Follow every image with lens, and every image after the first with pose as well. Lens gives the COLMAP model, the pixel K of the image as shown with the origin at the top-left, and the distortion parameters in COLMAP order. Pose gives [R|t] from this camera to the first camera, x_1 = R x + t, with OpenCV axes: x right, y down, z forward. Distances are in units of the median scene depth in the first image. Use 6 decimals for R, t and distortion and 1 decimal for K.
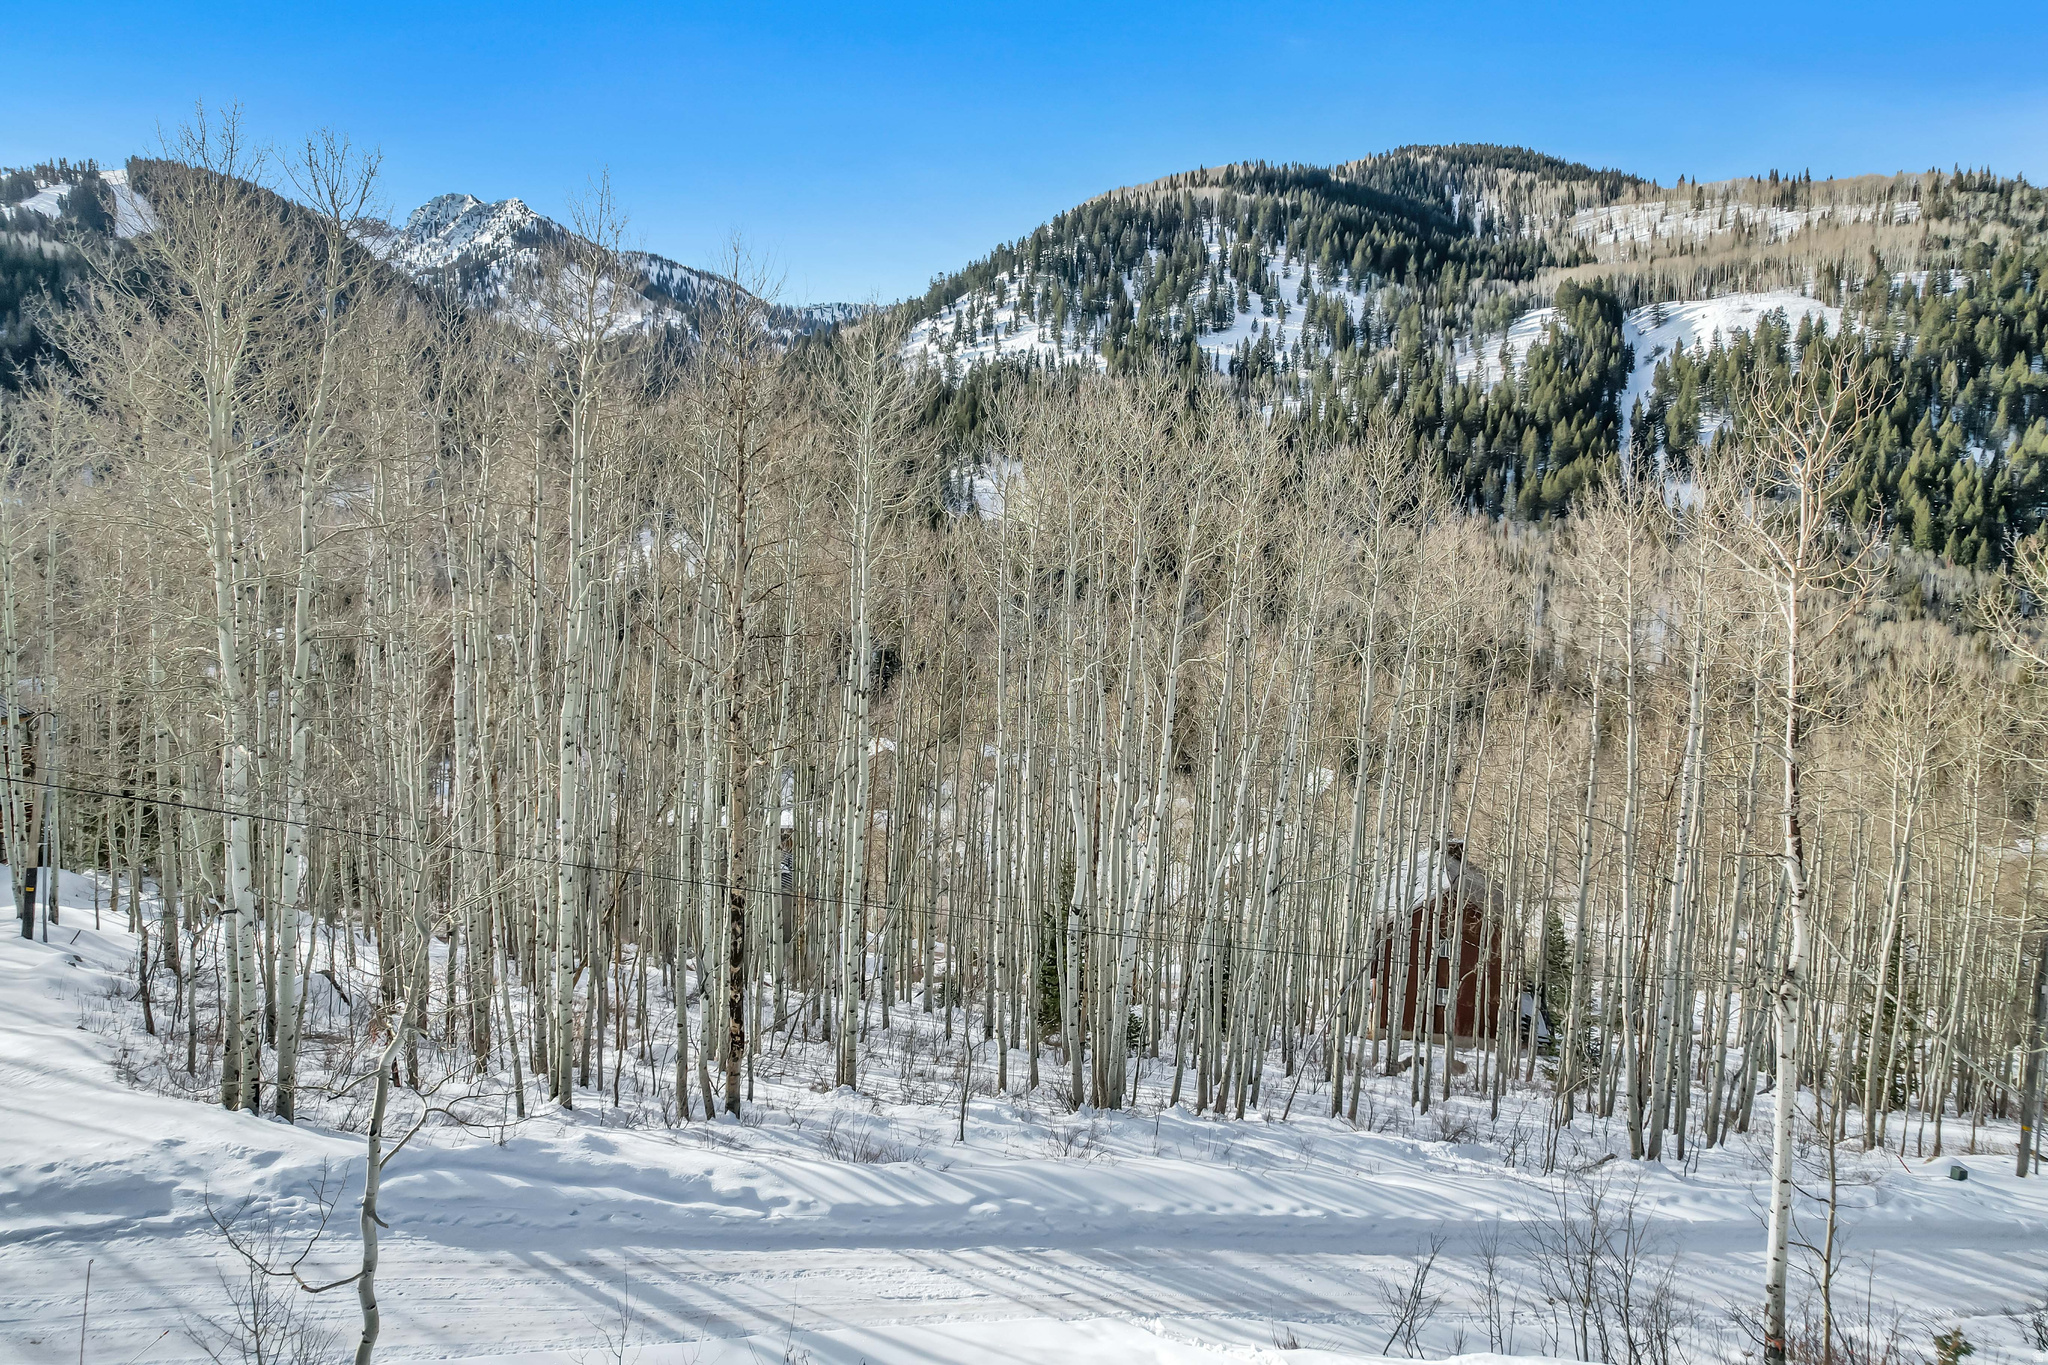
lens RADIAL K [[1316.6, 0, 1034.1], [0, 1316.6, 680.2], [0, 0, 1]] dist [-0.082139, 0.076019]
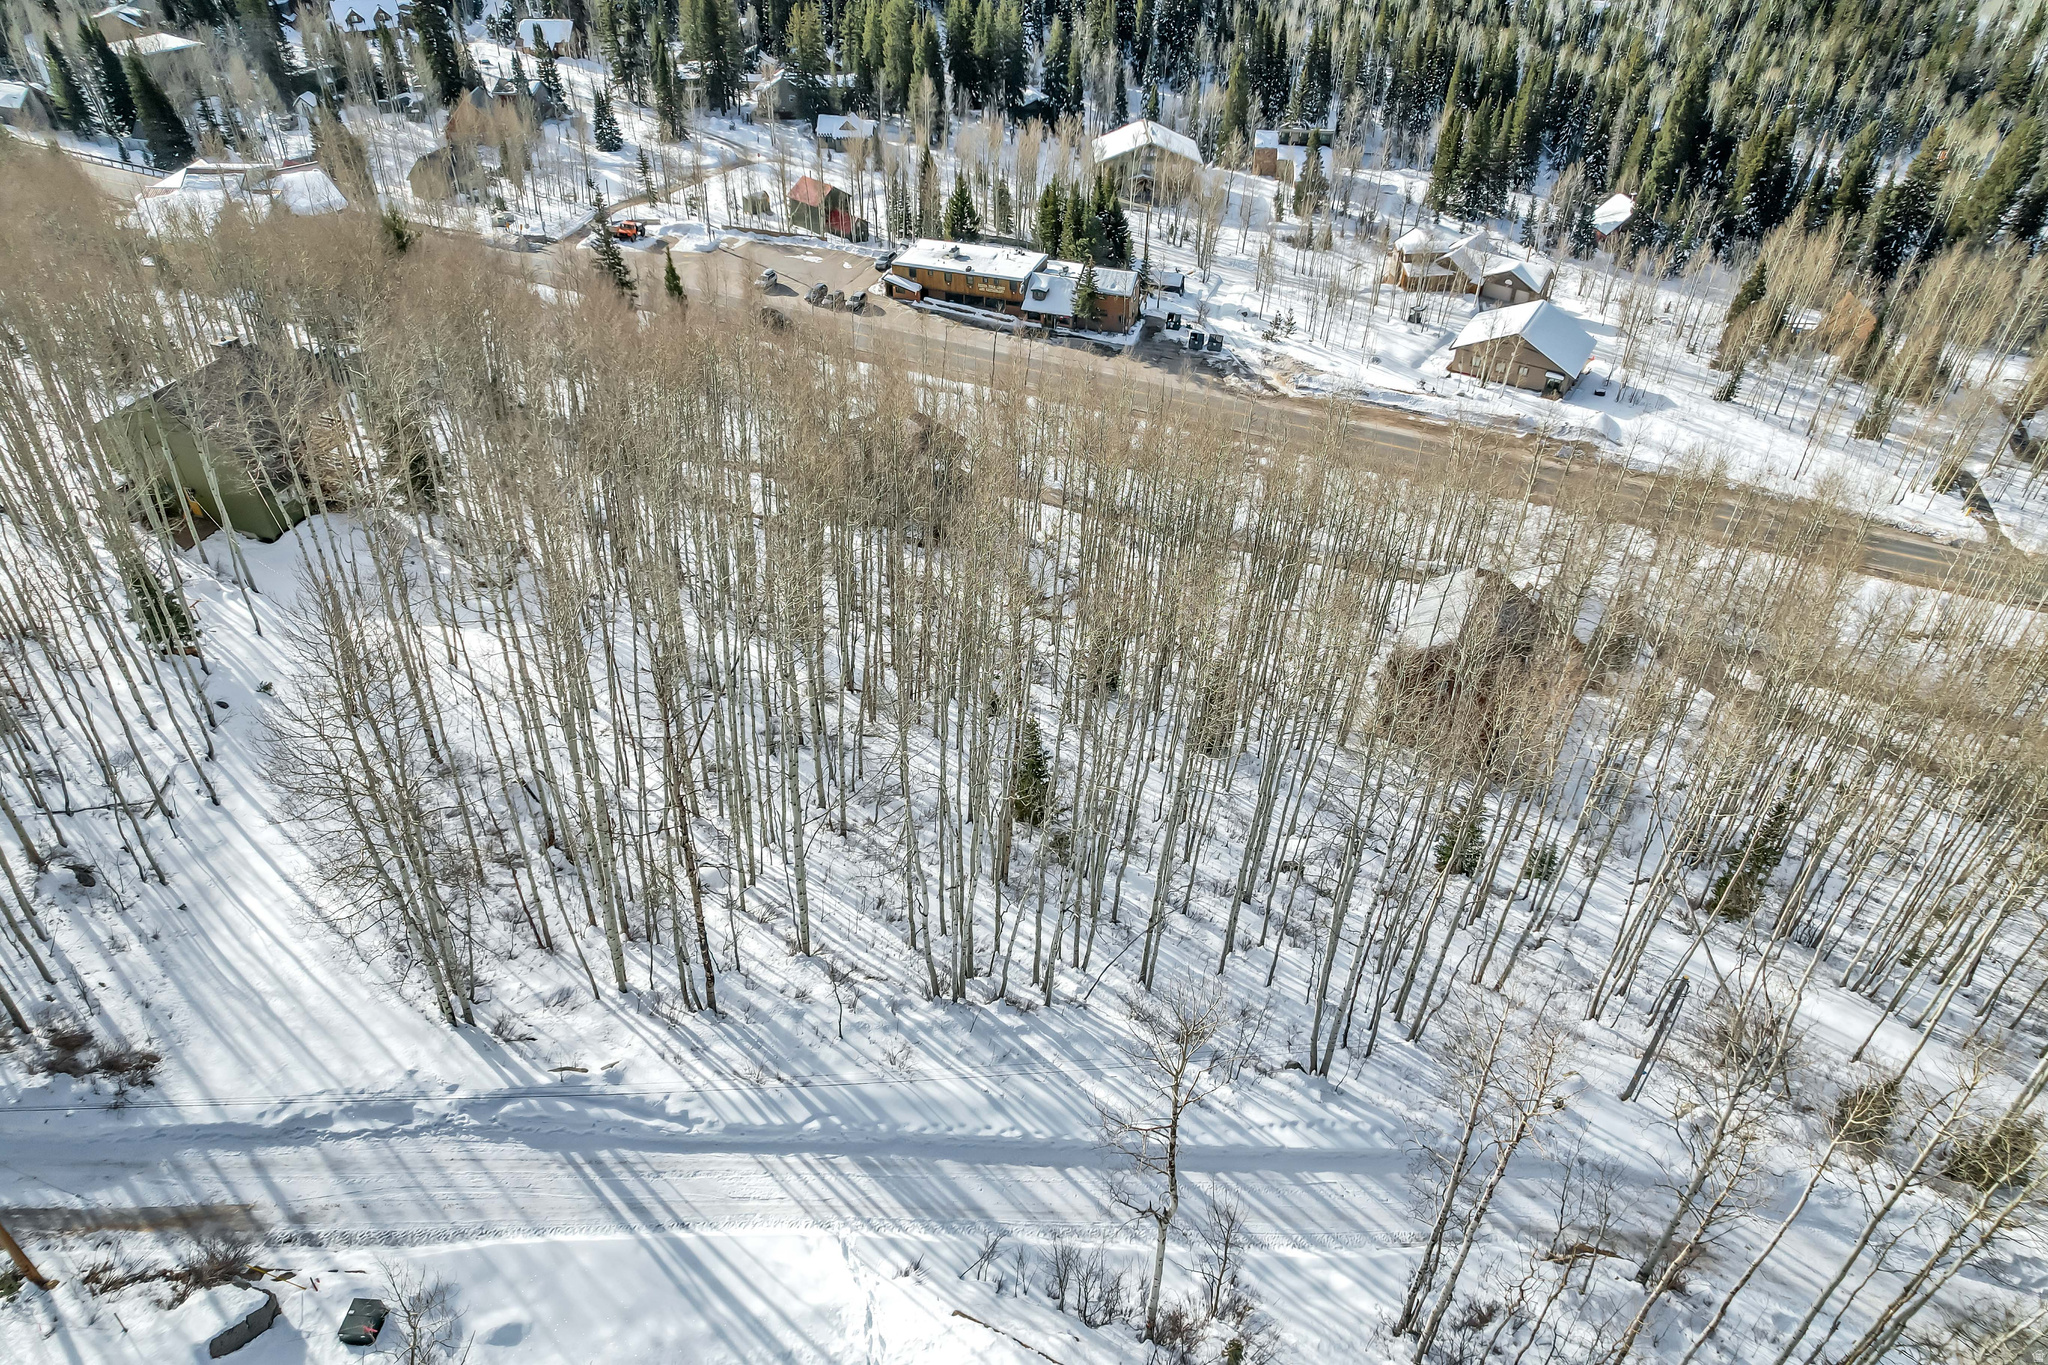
lens RADIAL K [[1316.6, 0, 1034.1], [0, 1316.6, 680.2], [0, 0, 1]] dist [-0.082139, 0.076019]
pose [[0.969270, 0.156743, -0.189596, 0.022812], [-0.036503, 0.853833, 0.519265, -0.048853], [0.243275, -0.496388, 0.833317, -0.007313]]
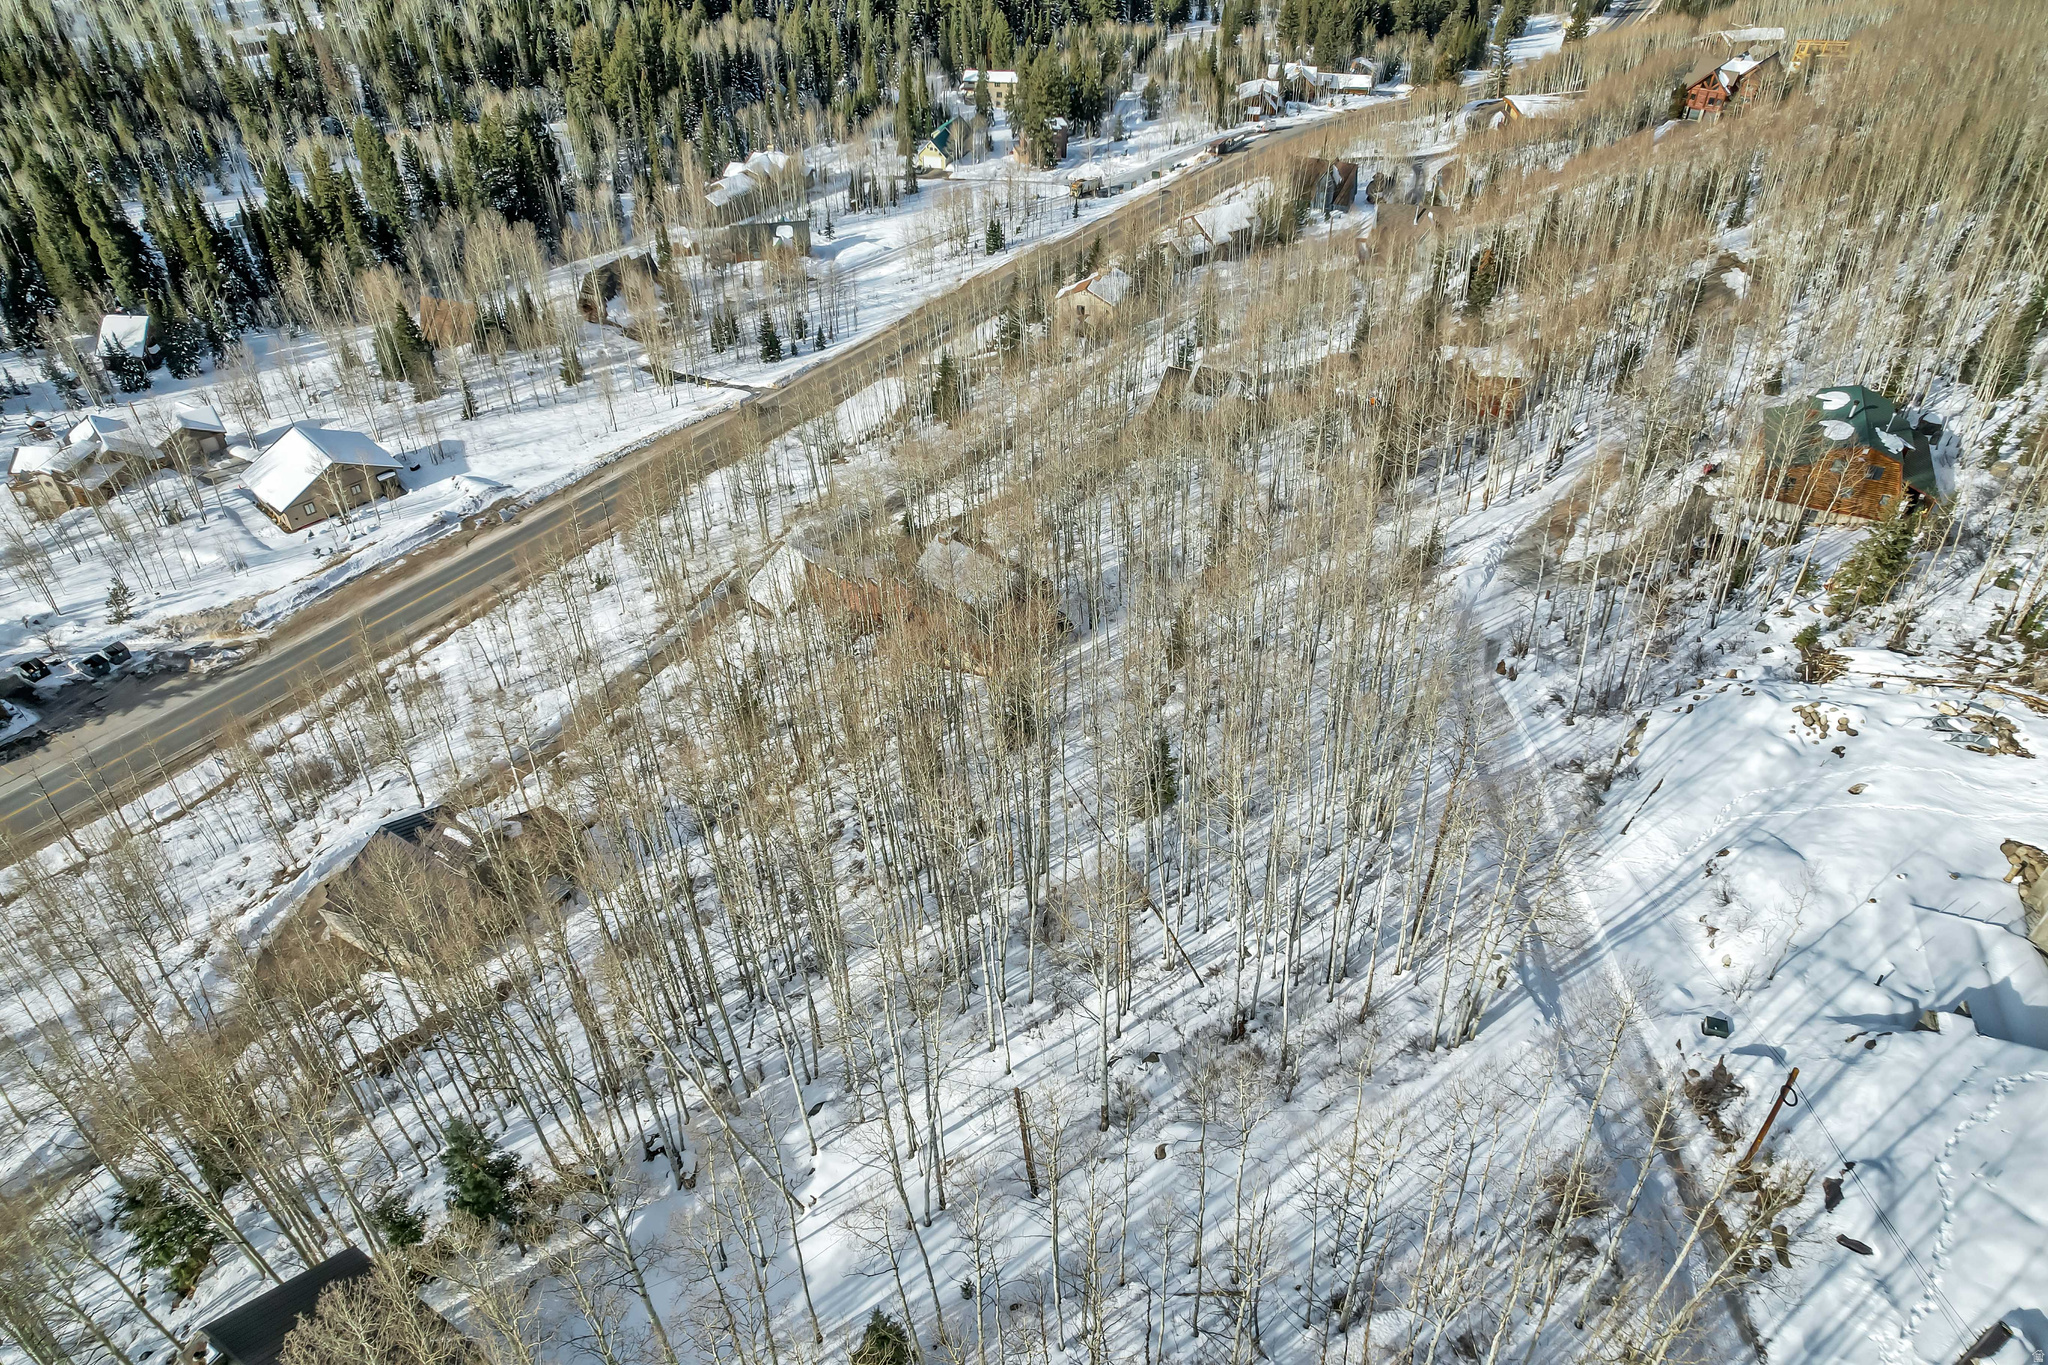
lens RADIAL K [[1316.6, 0, 1034.1], [0, 1316.6, 680.2], [0, 0, 1]] dist [-0.082139, 0.076019]
pose [[0.468752, -0.557453, 0.685214, -0.106638], [0.107488, 0.805949, 0.582145, -0.084398], [-0.876766, -0.199229, 0.437709, 0.031232]]
